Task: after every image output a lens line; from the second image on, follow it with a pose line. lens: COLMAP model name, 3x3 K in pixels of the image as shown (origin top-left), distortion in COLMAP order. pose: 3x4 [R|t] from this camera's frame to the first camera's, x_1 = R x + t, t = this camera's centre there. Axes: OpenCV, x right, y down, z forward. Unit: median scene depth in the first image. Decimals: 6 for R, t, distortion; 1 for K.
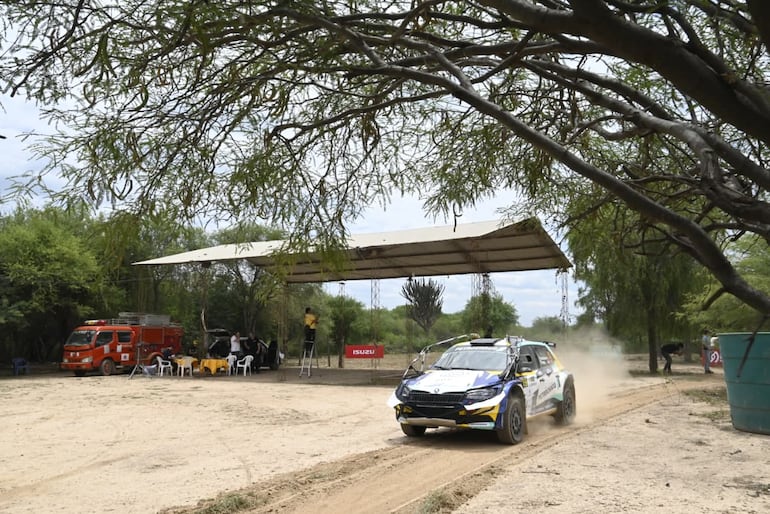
lens RADIAL K [[664.8, 0, 381.0], [0, 664.8, 258.9], [0, 0, 1]] dist [0.010935, -0.020847]
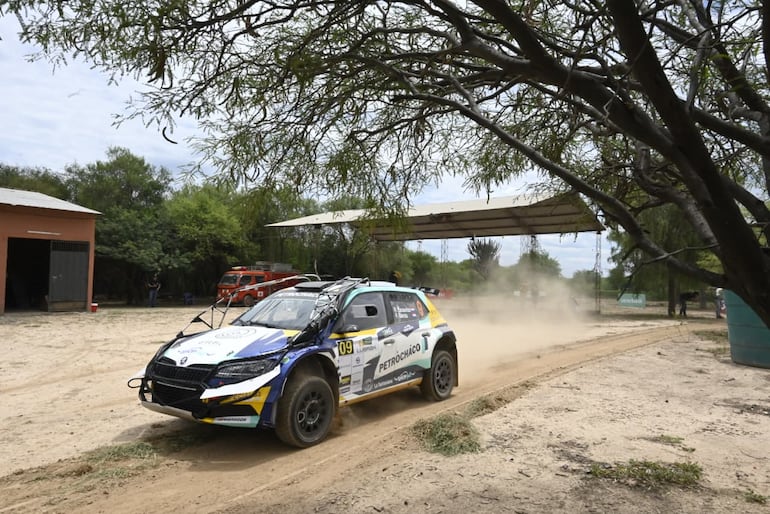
lens RADIAL K [[514.2, 0, 381.8], [0, 514.2, 258.6], [0, 0, 1]] dist [0.004925, -0.007835]
pose [[0.990872, 0.014167, -0.134059, 0.004166], [-0.004794, 0.997537, 0.069979, -0.000145], [0.134720, -0.068698, 0.988499, -0.008103]]
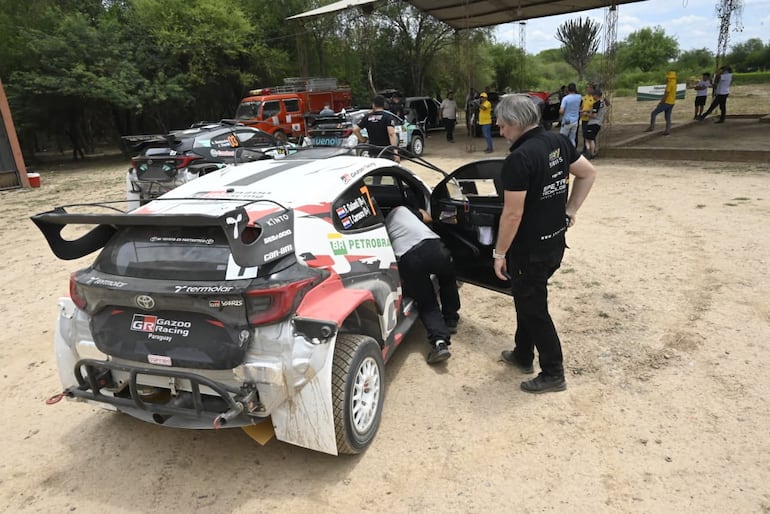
lens RADIAL K [[514.2, 0, 384.0], [0, 514.2, 257.1], [0, 0, 1]] dist [0.004925, -0.007835]
pose [[0.969472, 0.012374, -0.244888, -0.087642], [0.092814, 0.905893, 0.413211, 0.025535], [0.226955, -0.423325, 0.877090, 0.332325]]
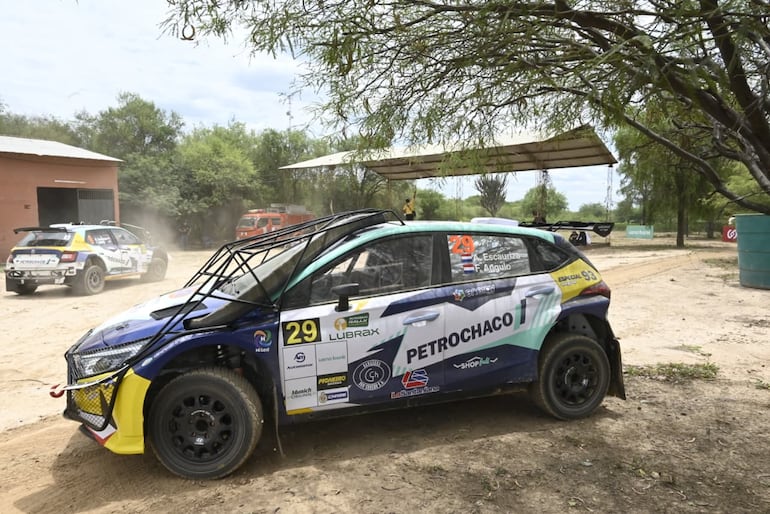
lens RADIAL K [[514.2, 0, 382.1], [0, 514.2, 259.1], [0, 0, 1]] dist [0.004925, -0.007835]
pose [[0.990143, 0.003355, -0.140021, -0.015123], [0.023297, 0.981841, 0.188268, -0.003318], [0.138110, -0.189674, 0.972085, -0.037333]]
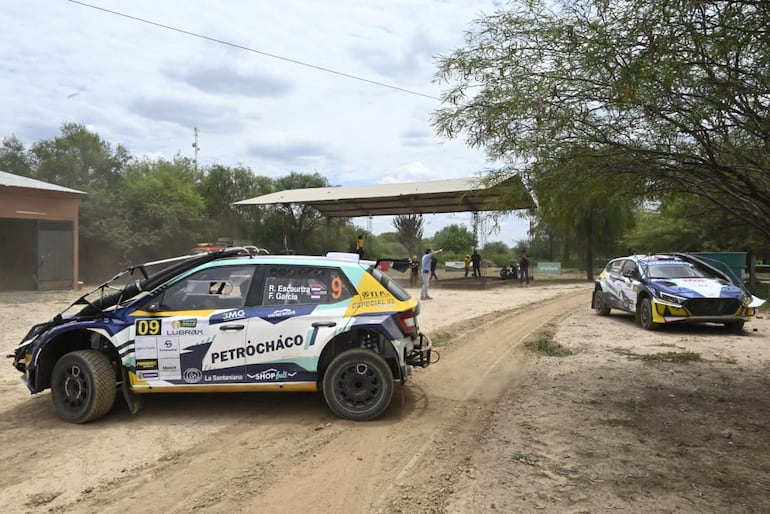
lens RADIAL K [[514.2, 0, 383.4], [0, 514.2, 256.0], [0, 0, 1]] dist [0.004925, -0.007835]
pose [[0.998999, 0.002888, 0.044638, -0.106300], [-0.008032, 0.993276, 0.115494, -0.011658], [-0.044004, -0.115737, 0.992305, -0.114329]]
